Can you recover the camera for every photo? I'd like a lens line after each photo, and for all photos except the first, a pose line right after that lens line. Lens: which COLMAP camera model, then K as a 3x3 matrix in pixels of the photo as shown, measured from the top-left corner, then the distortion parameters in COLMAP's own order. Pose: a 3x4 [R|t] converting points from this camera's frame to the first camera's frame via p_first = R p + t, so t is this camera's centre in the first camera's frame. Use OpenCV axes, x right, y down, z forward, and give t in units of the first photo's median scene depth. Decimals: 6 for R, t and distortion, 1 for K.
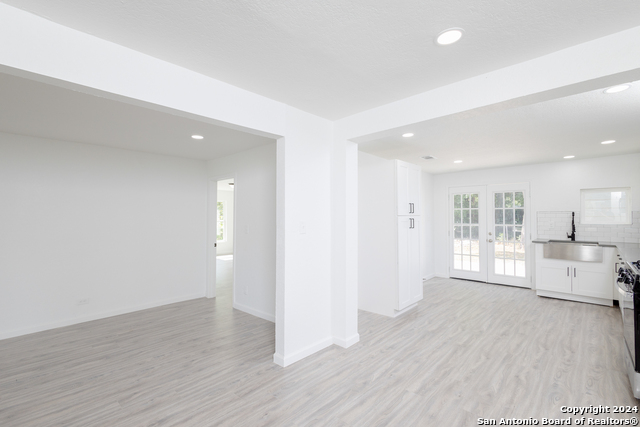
lens RADIAL K [[289.1, 0, 325.5], [0, 289.1, 214.1], [0, 0, 1]] dist [0.015852, -0.000381]
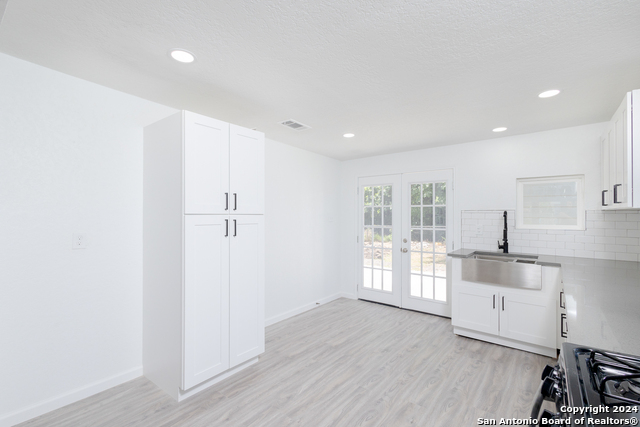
lens RADIAL K [[290.6, 0, 321.9], [0, 290.6, 215.5], [0, 0, 1]] dist [0.020903, -0.008279]
pose [[0.997346, 0.007442, 0.072429, 0.360407], [-0.007896, 0.999951, 0.005995, 0.002221], [-0.072381, -0.006551, 0.997356, 0.340296]]
